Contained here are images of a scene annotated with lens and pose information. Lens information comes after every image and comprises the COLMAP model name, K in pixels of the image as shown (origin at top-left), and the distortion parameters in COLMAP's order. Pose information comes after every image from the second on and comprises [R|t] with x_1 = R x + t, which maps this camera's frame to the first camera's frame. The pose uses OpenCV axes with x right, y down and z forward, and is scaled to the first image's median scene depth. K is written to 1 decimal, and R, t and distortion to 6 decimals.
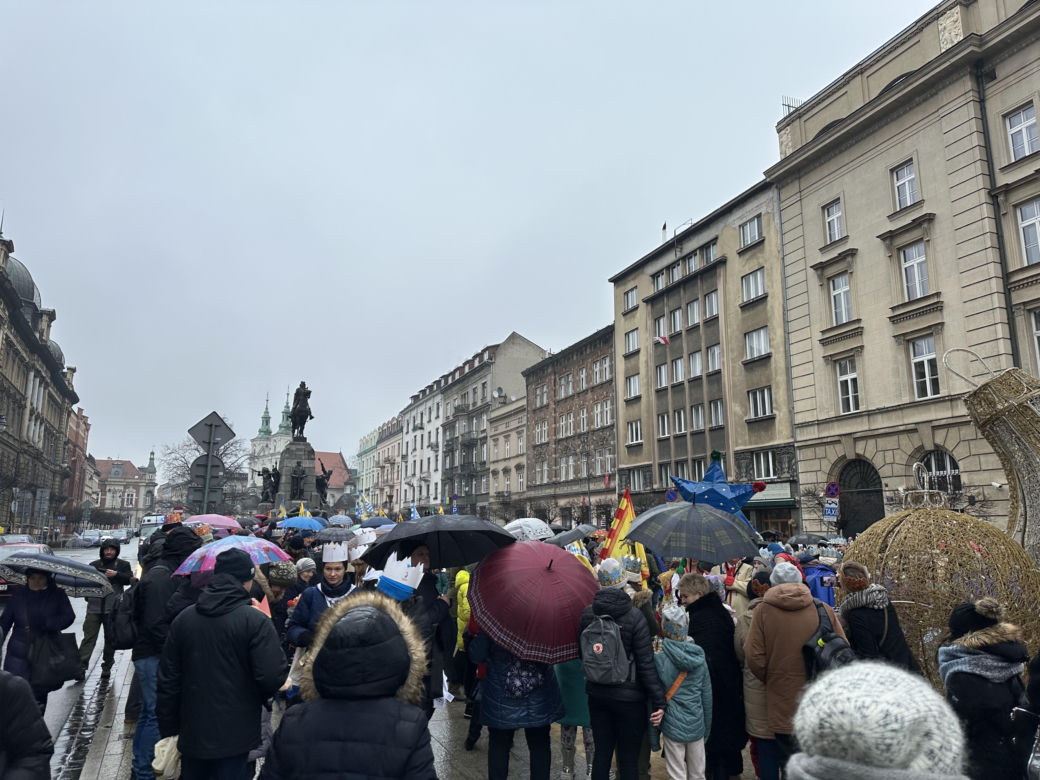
lens RADIAL K [[716.9, 0, 525.5], [0, 716.9, 396.4], [0, 0, 1]] dist [0.068588, -0.101840]
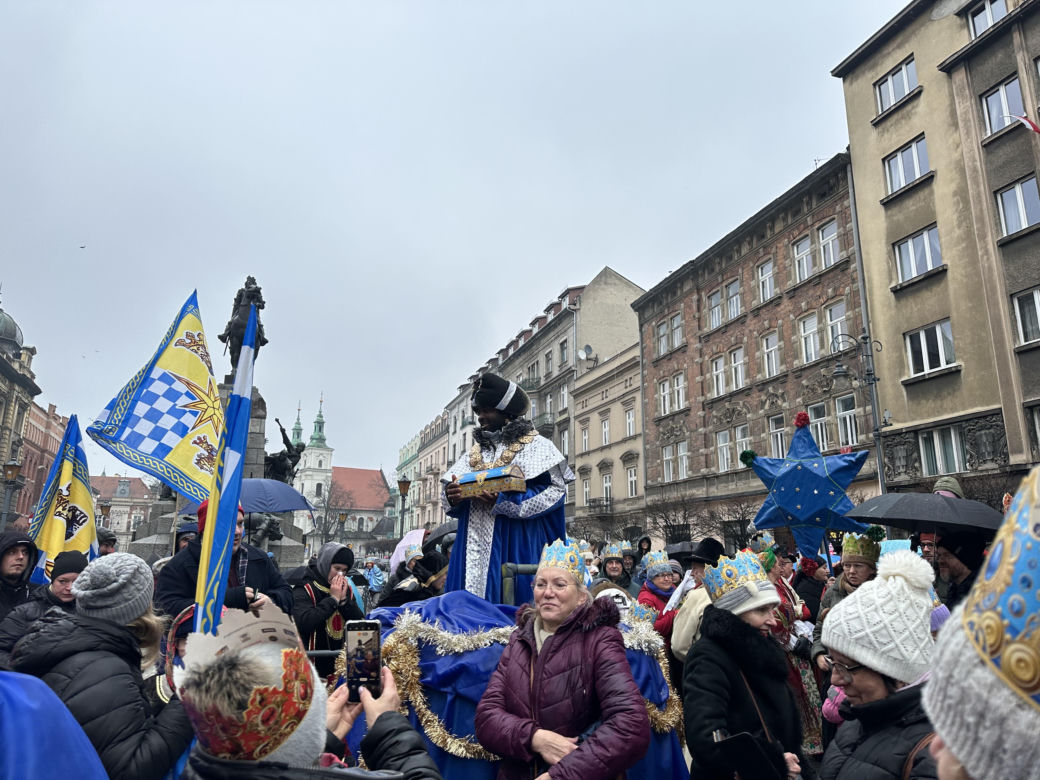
lens RADIAL K [[716.9, 0, 525.5], [0, 716.9, 396.4], [0, 0, 1]] dist [0.068588, -0.101840]
pose [[0.997529, -0.011329, -0.069335, -0.055203], [0.008581, 0.999170, -0.039811, 0.070611], [0.069729, 0.039118, 0.996799, 0.378642]]
